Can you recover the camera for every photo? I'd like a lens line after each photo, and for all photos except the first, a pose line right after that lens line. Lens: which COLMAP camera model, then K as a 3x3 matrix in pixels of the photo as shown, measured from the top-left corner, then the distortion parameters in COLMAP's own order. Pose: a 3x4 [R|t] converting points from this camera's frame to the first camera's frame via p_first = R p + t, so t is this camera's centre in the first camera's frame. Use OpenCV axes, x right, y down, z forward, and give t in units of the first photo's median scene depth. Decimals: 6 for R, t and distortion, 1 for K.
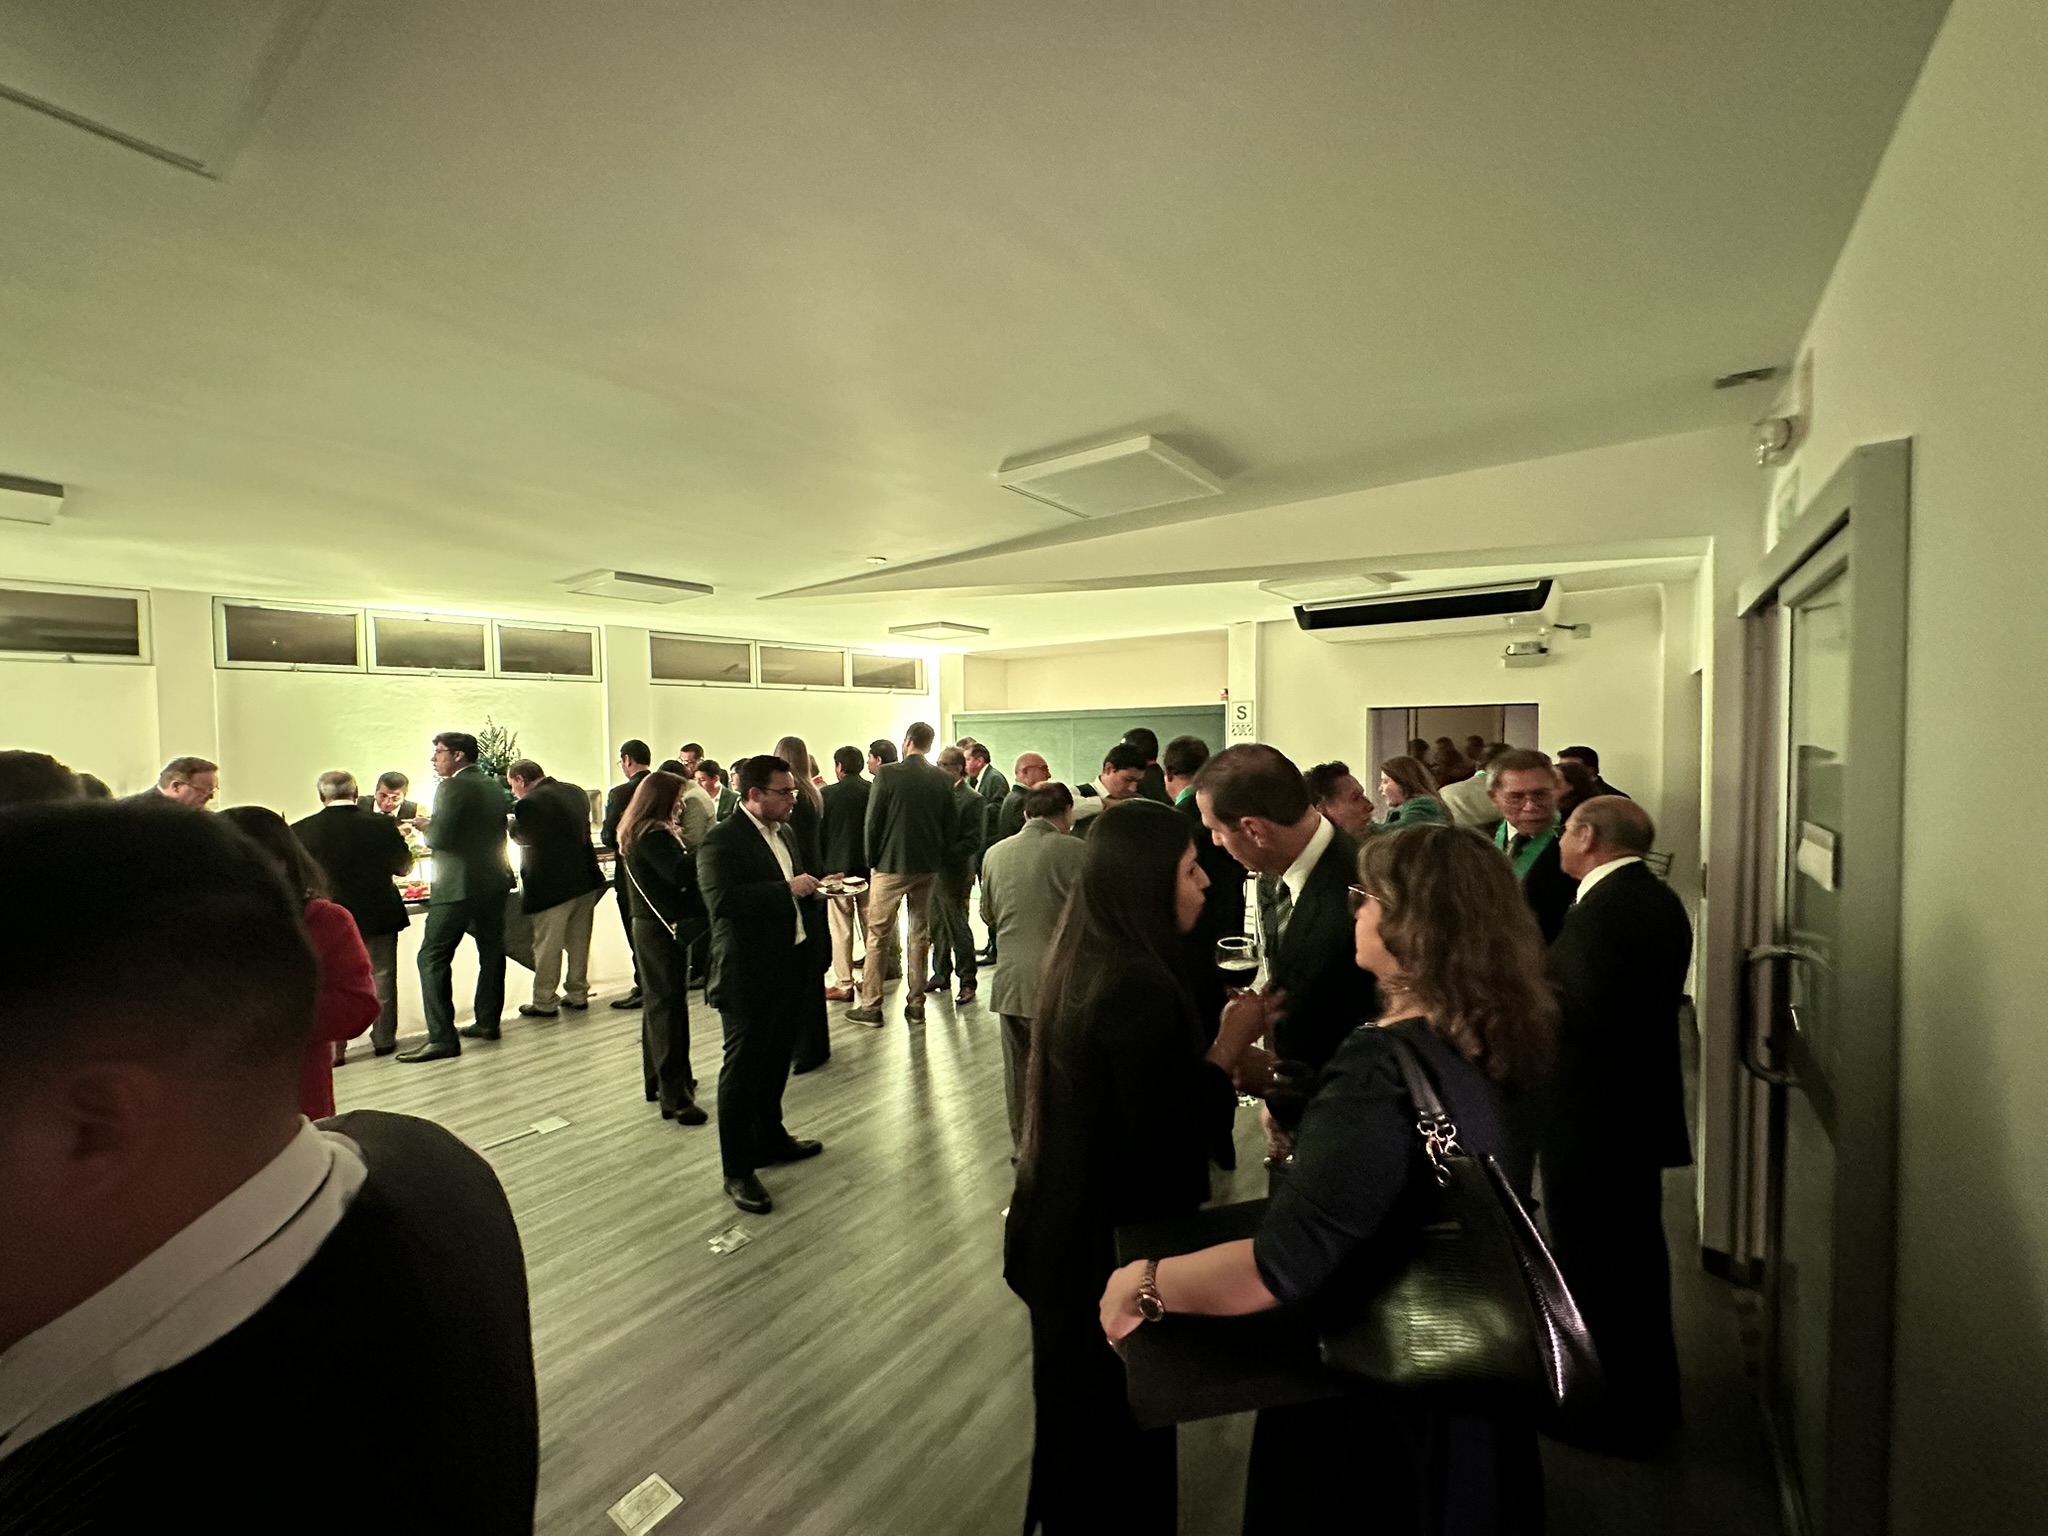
lens RADIAL K [[816.5, 0, 1024.0], [0, 816.5, 768.0], [0, 0, 1]] dist [-0.001070, -0.000130]
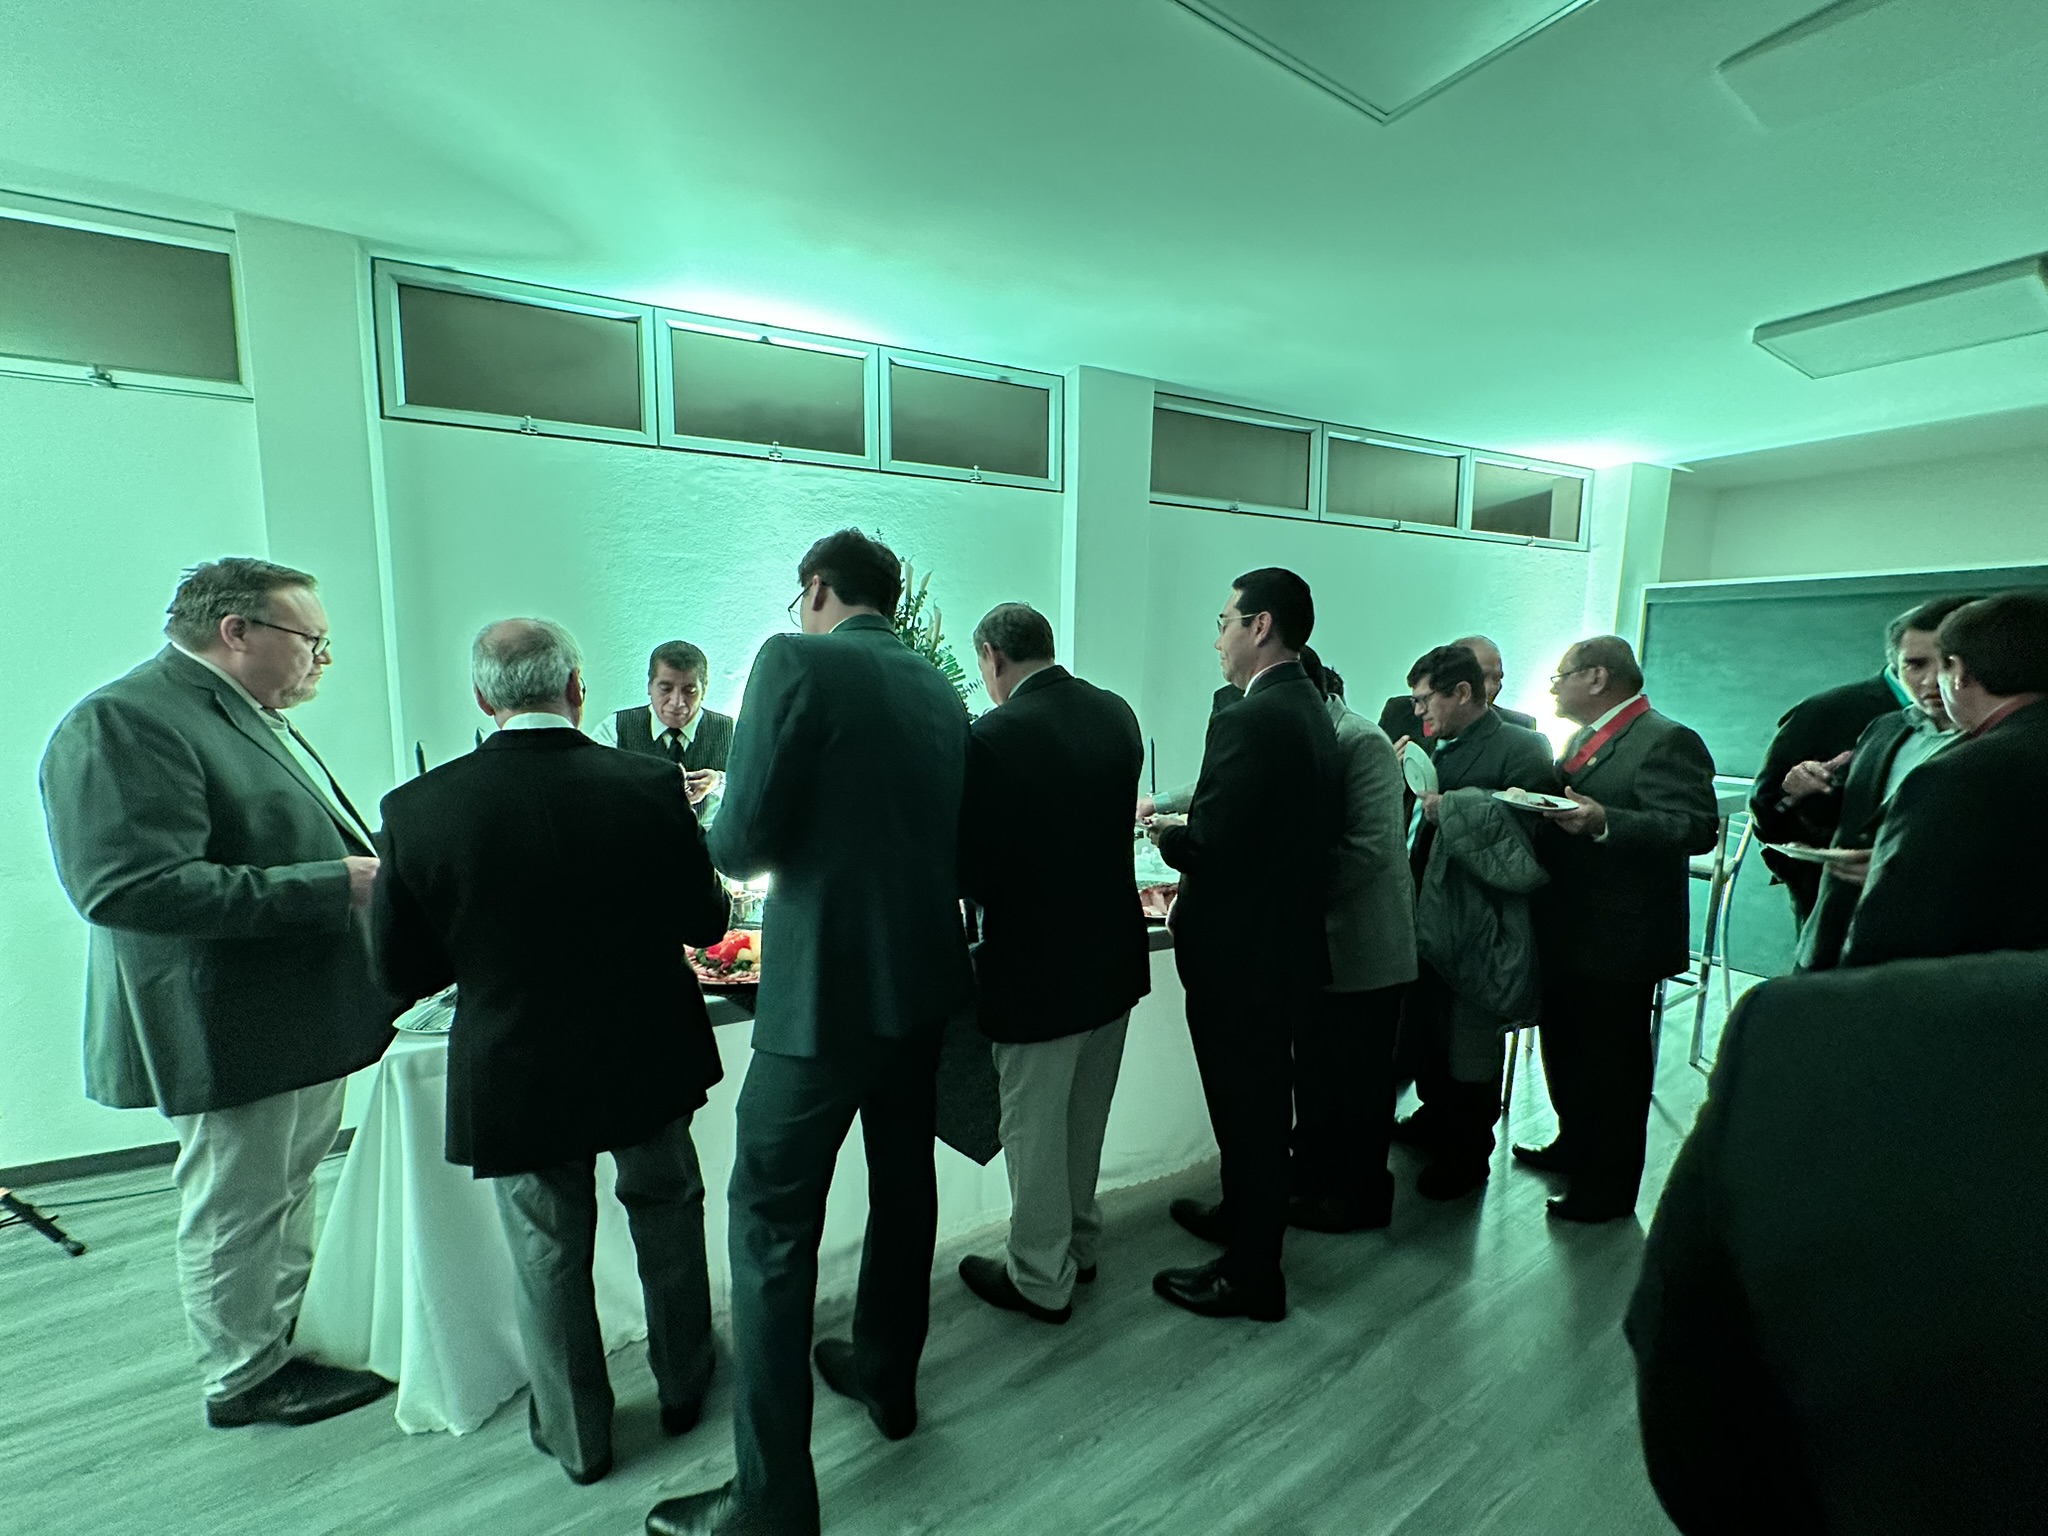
lens RADIAL K [[816.5, 0, 1024.0], [0, 816.5, 768.0], [0, 0, 1]] dist [-0.001070, -0.000130]
pose [[0.946079, 0.067714, -0.316779, -0.453775], [-0.041310, 0.995144, 0.089345, 0.020750], [0.321290, -0.071441, 0.944282, 0.626631]]
